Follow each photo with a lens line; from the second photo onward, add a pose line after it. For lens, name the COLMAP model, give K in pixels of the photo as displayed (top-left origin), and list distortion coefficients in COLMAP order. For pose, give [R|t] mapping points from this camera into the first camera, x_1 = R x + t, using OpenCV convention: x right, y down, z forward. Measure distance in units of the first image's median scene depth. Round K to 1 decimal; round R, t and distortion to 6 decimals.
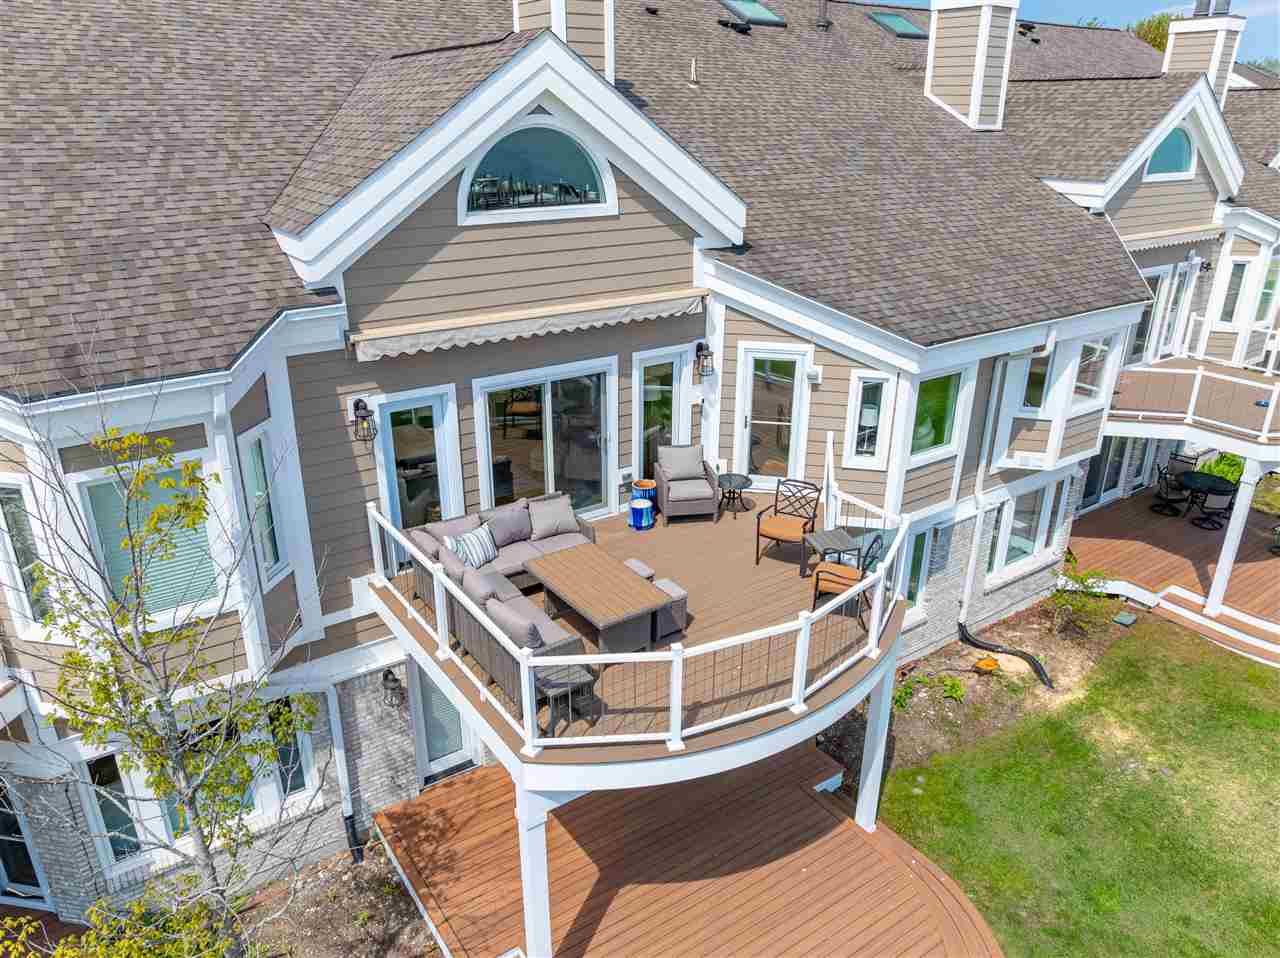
lens RADIAL K [[898.2, 0, 644.7], [0, 898.2, 478.8], [0, 0, 1]] dist [-0.041035, 0.007045]
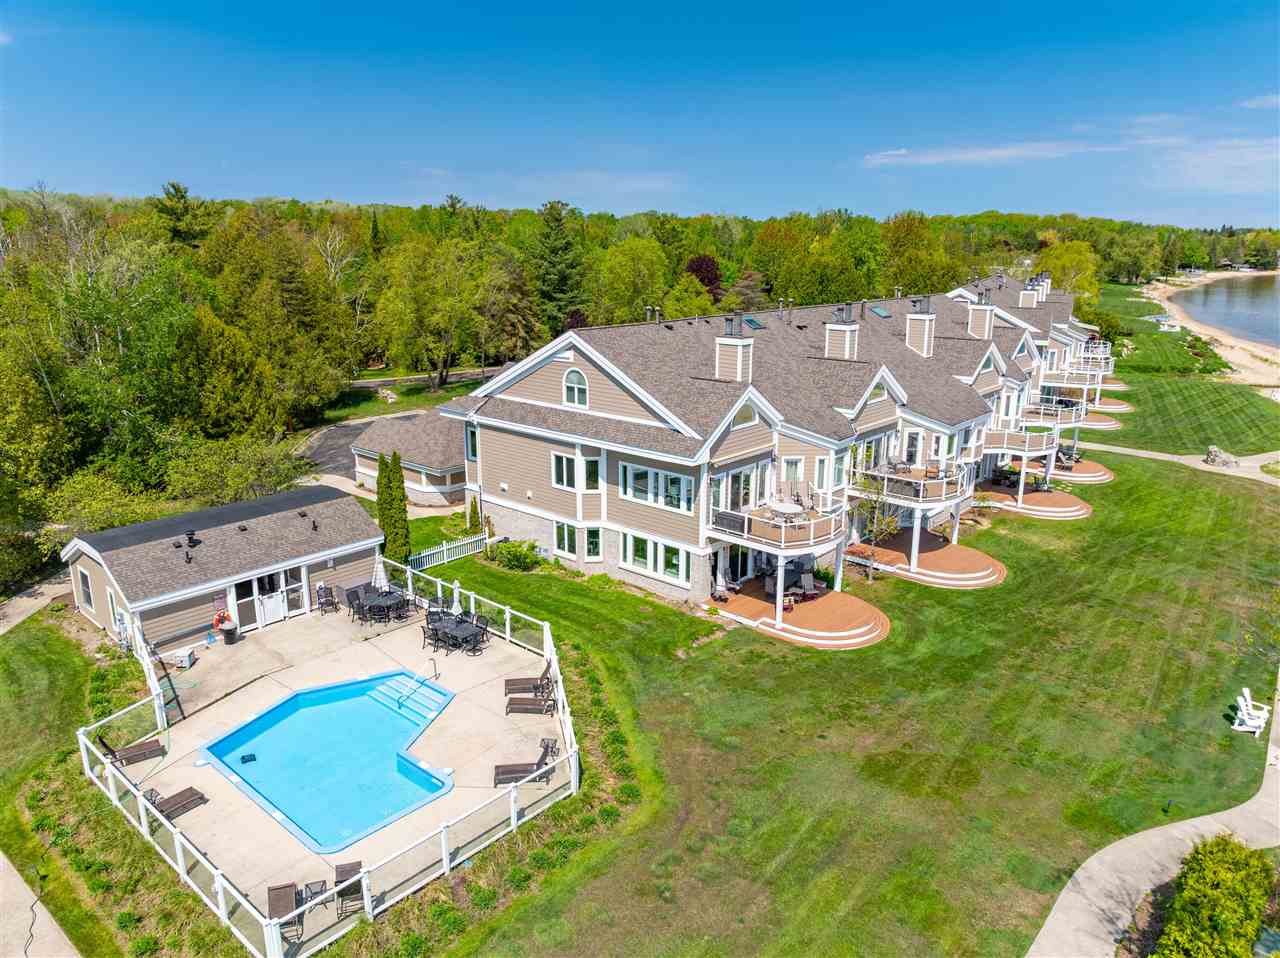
lens RADIAL K [[898.2, 0, 644.7], [0, 898.2, 478.8], [0, 0, 1]] dist [-0.041035, 0.007045]
pose [[0.970738, -0.065159, 0.231132, -1.860188], [0.094711, 0.988349, -0.119149, 0.408655], [-0.220676, 0.137553, 0.965599, -2.406698]]
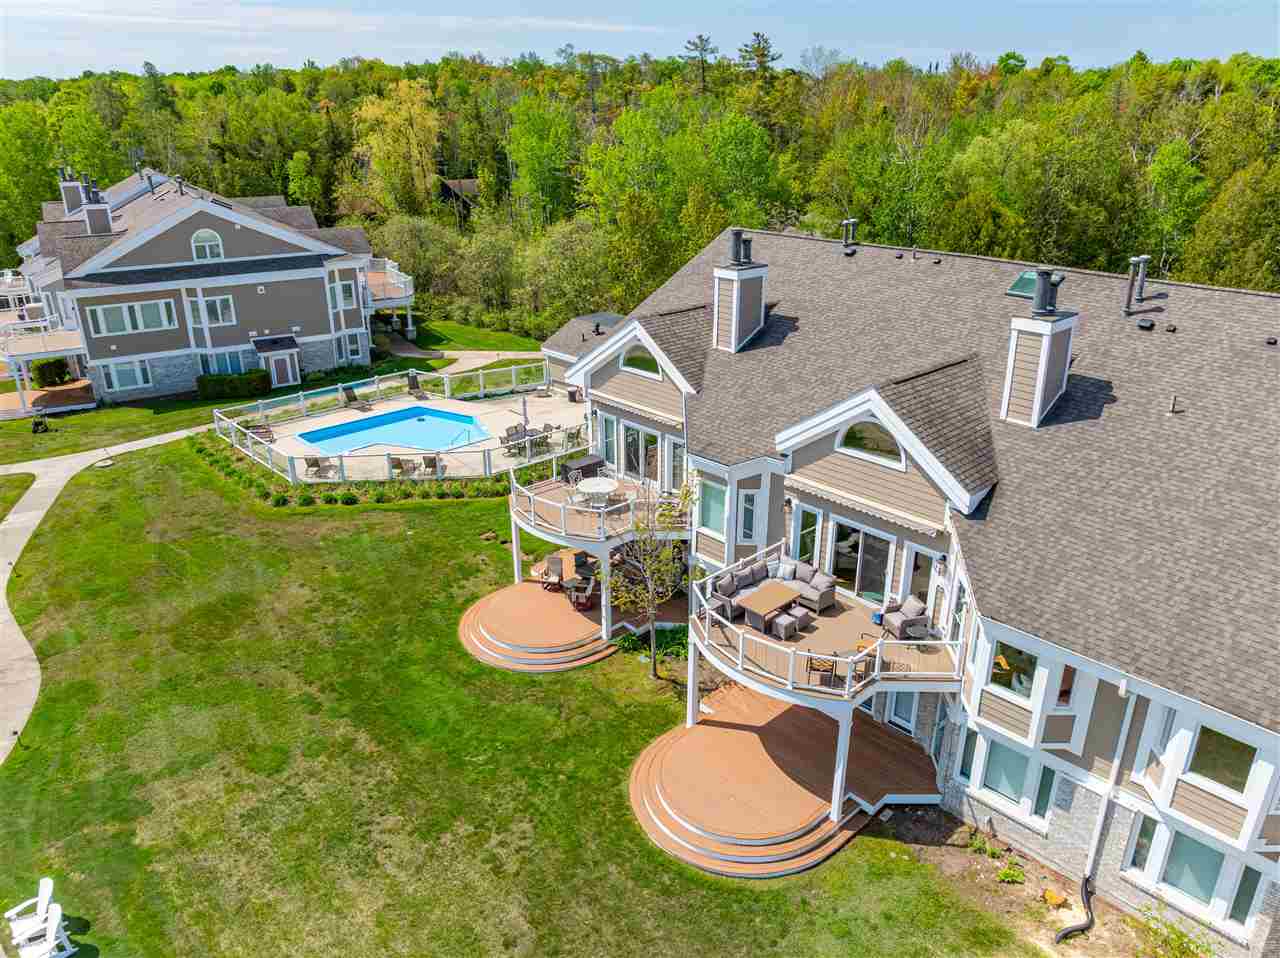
lens RADIAL K [[898.2, 0, 644.7], [0, 898.2, 478.8], [0, 0, 1]] dist [-0.041035, 0.007045]
pose [[0.152898, 0.373078, -0.915115, 1.495006], [-0.370899, 0.879974, 0.296782, -0.575606], [0.916000, 0.294038, 0.272920, -0.061288]]
